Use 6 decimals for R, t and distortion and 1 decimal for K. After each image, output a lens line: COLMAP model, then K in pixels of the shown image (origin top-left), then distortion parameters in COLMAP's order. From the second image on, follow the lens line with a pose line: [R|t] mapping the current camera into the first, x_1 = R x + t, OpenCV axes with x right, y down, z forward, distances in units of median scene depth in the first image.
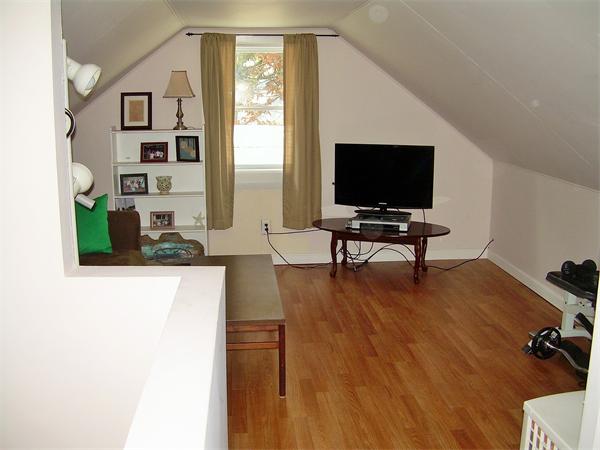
lens RADIAL K [[691.0, 0, 300.0], [0, 691.0, 225.0], [0, 0, 1]] dist [-0.142892, -0.031638]
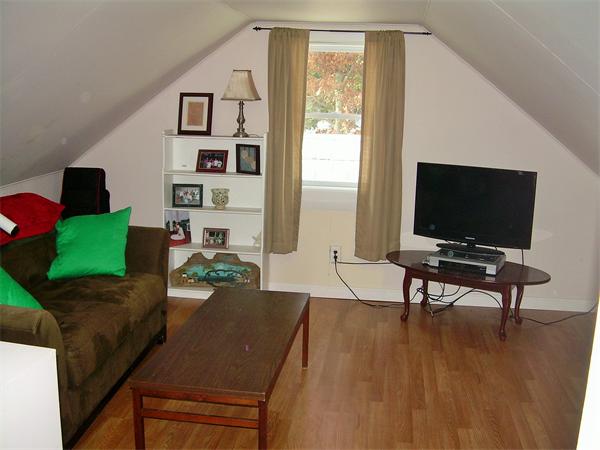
lens RADIAL K [[691.0, 0, 300.0], [0, 691.0, 225.0], [0, 0, 1]] dist [-0.142892, -0.031638]
pose [[0.973138, 0.070521, -0.219156, 0.099518], [-0.073089, 0.997319, -0.003623, -0.028853], [0.218313, 0.019544, 0.975683, 0.158228]]
